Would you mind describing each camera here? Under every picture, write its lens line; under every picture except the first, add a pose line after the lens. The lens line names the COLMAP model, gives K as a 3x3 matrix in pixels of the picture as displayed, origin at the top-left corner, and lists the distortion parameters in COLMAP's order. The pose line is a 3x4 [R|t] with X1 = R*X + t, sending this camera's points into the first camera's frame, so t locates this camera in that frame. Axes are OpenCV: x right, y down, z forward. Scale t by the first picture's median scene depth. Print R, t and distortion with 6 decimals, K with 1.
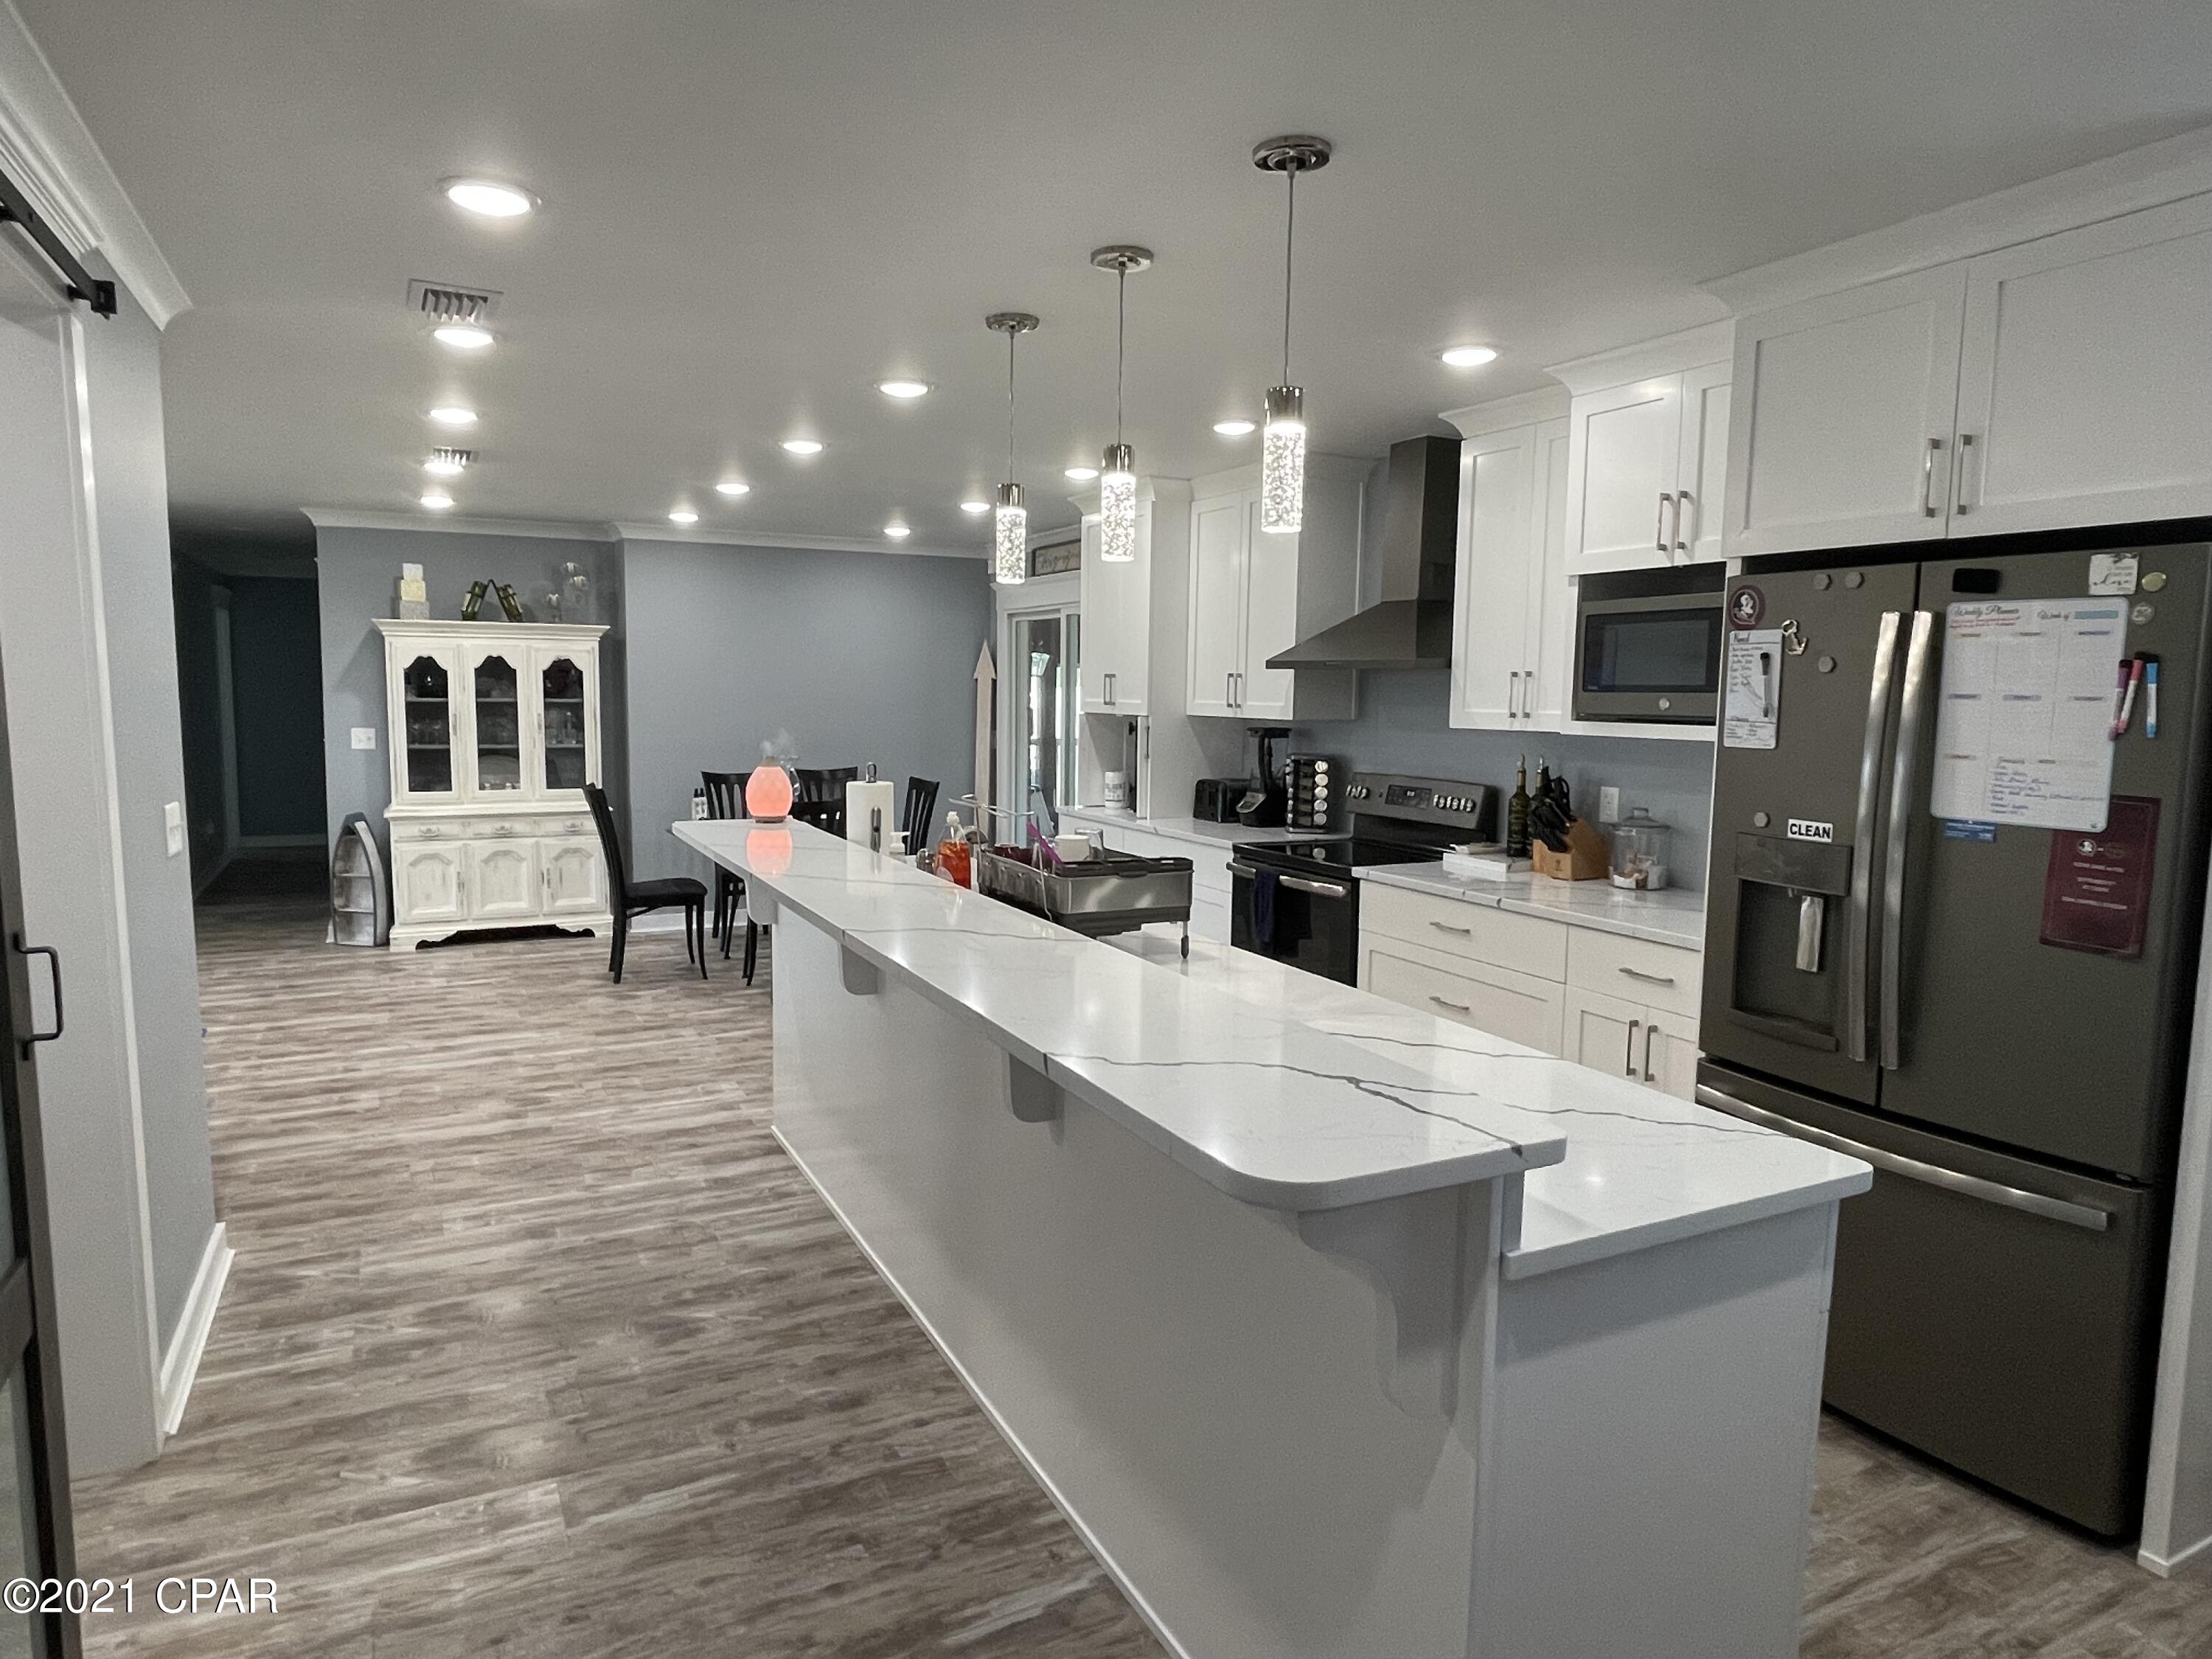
lens RADIAL K [[1311.4, 0, 1106.0], [0, 1311.4, 829.9], [0, 0, 1]] dist [-0.009381, -0.001162]
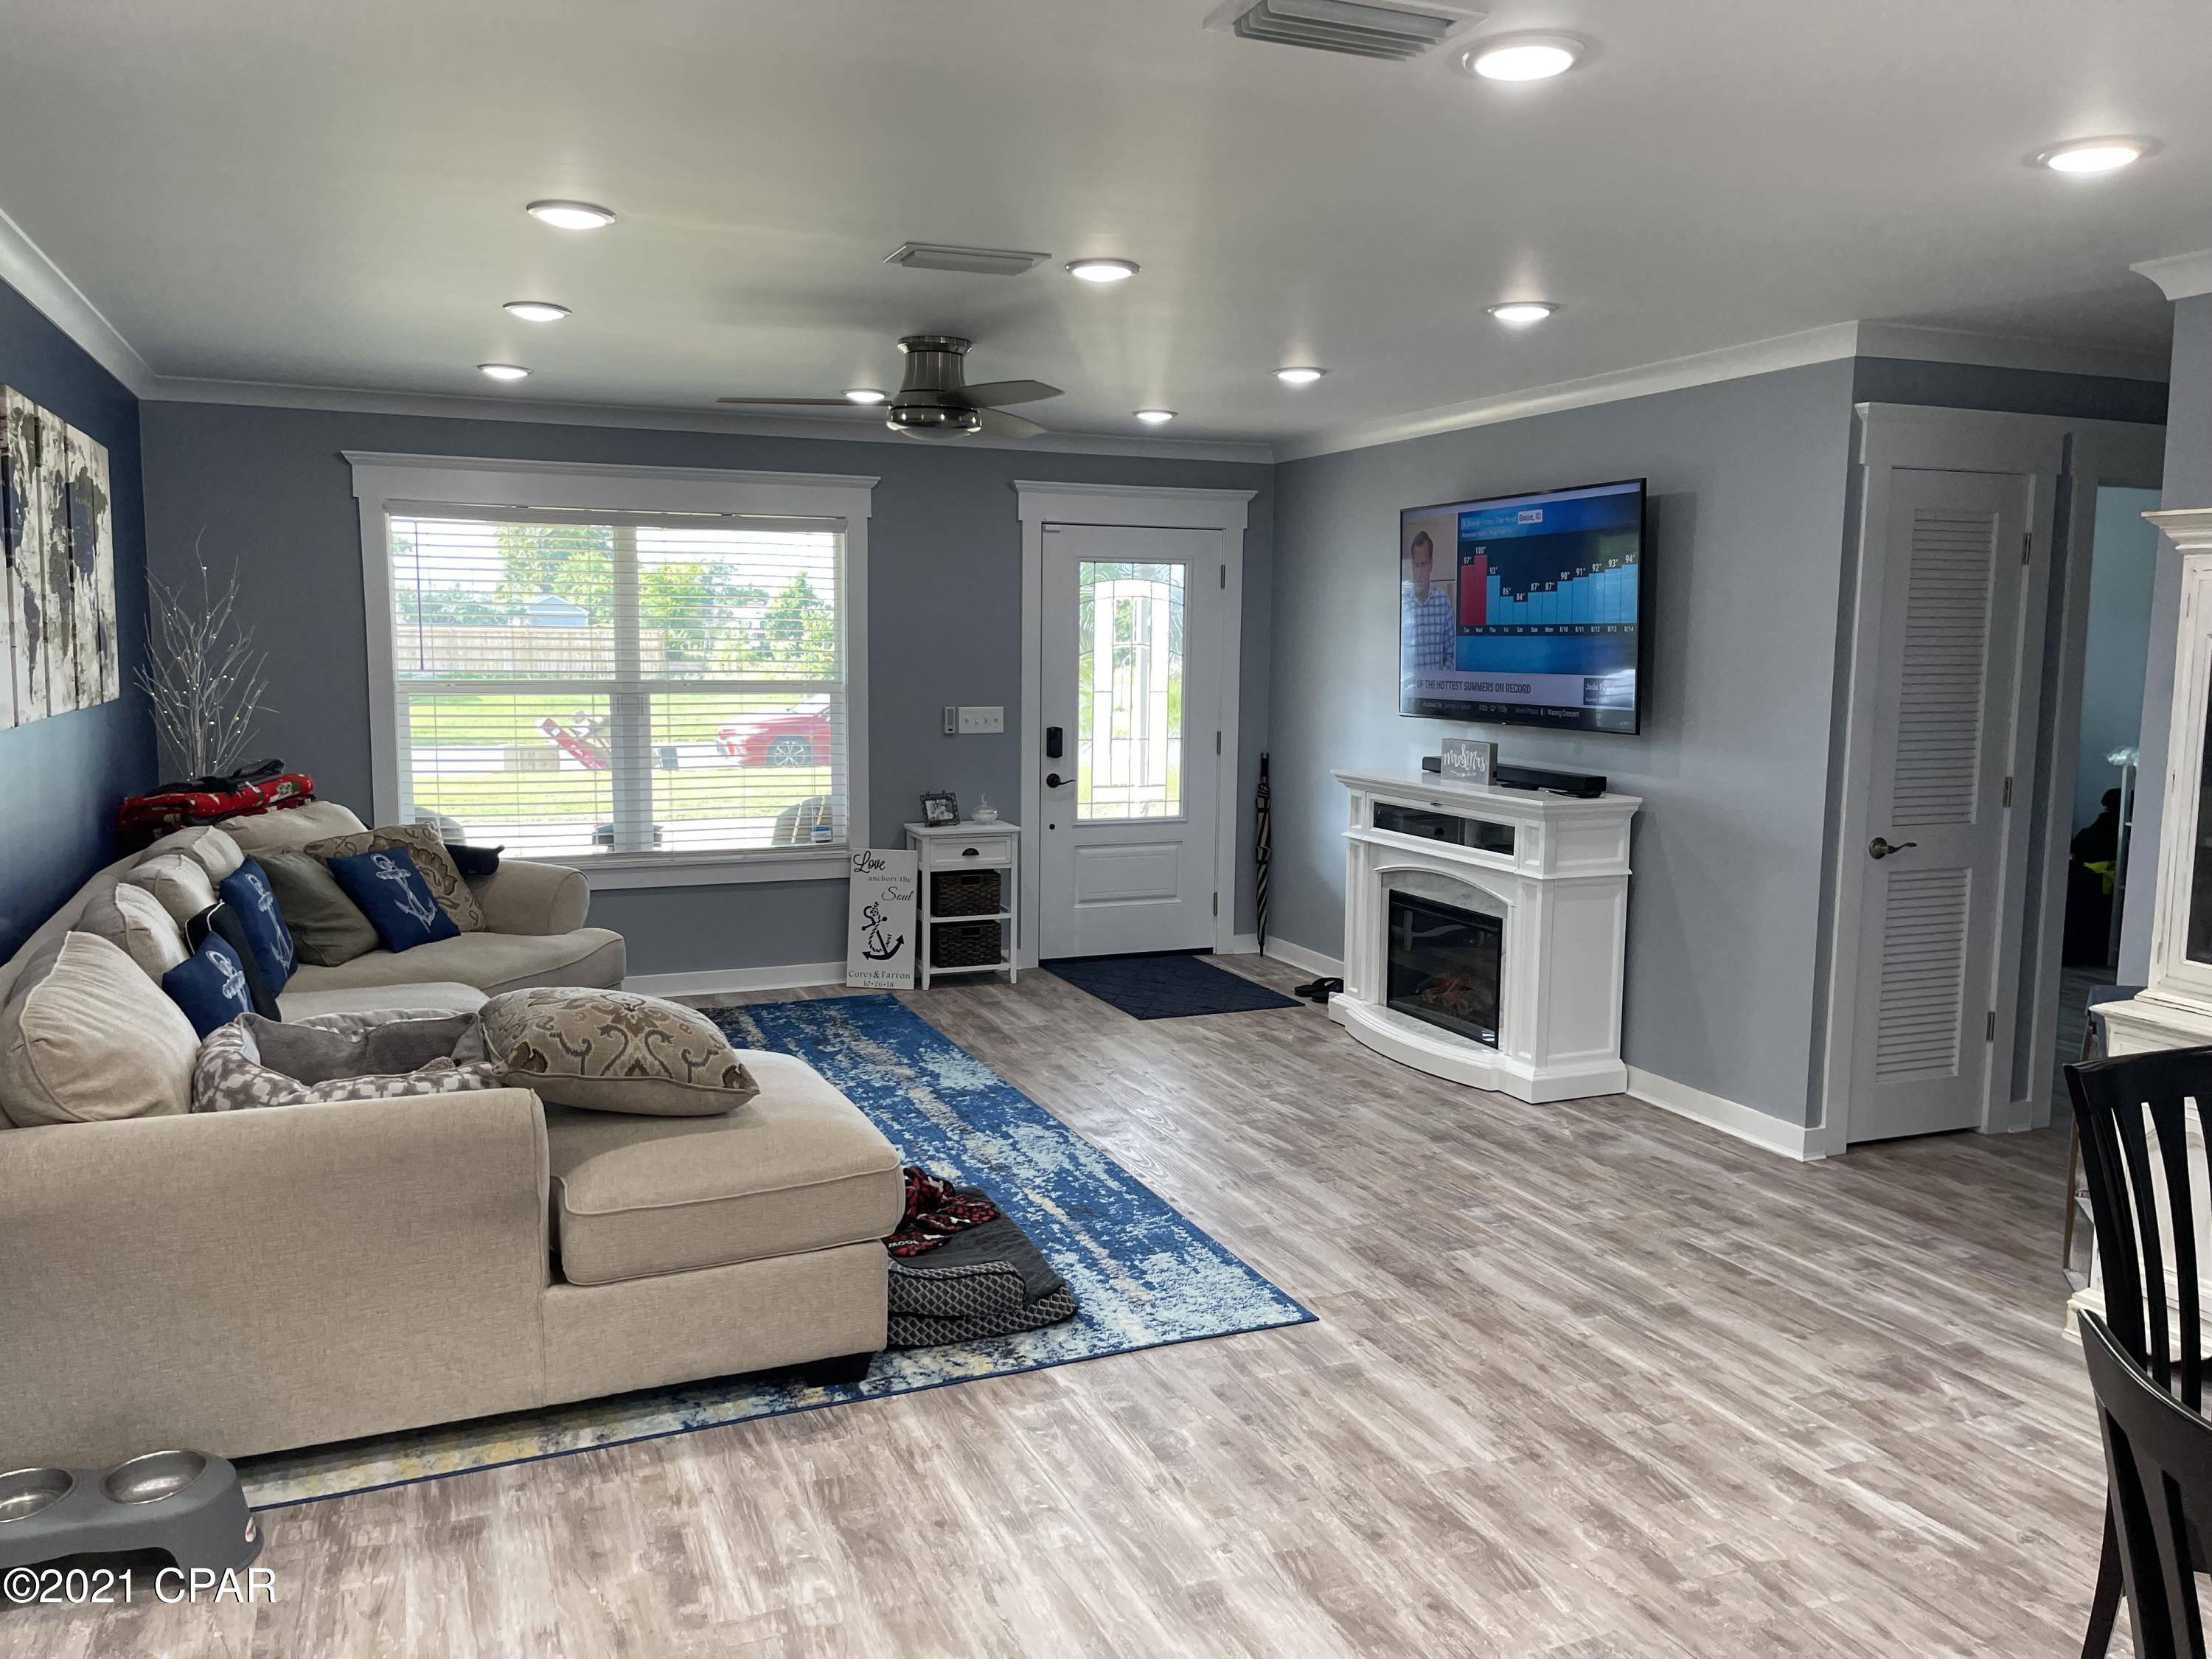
lens RADIAL K [[1687.0, 0, 1106.6], [0, 1687.0, 827.7], [0, 0, 1]] dist [-0.000384, -0.000370]
pose [[-0.077206, 0.101281, -0.991858, -0.028147], [-0.118424, 0.986853, 0.109988, -0.124681], [0.989957, 0.125951, -0.064196, 1.074654]]
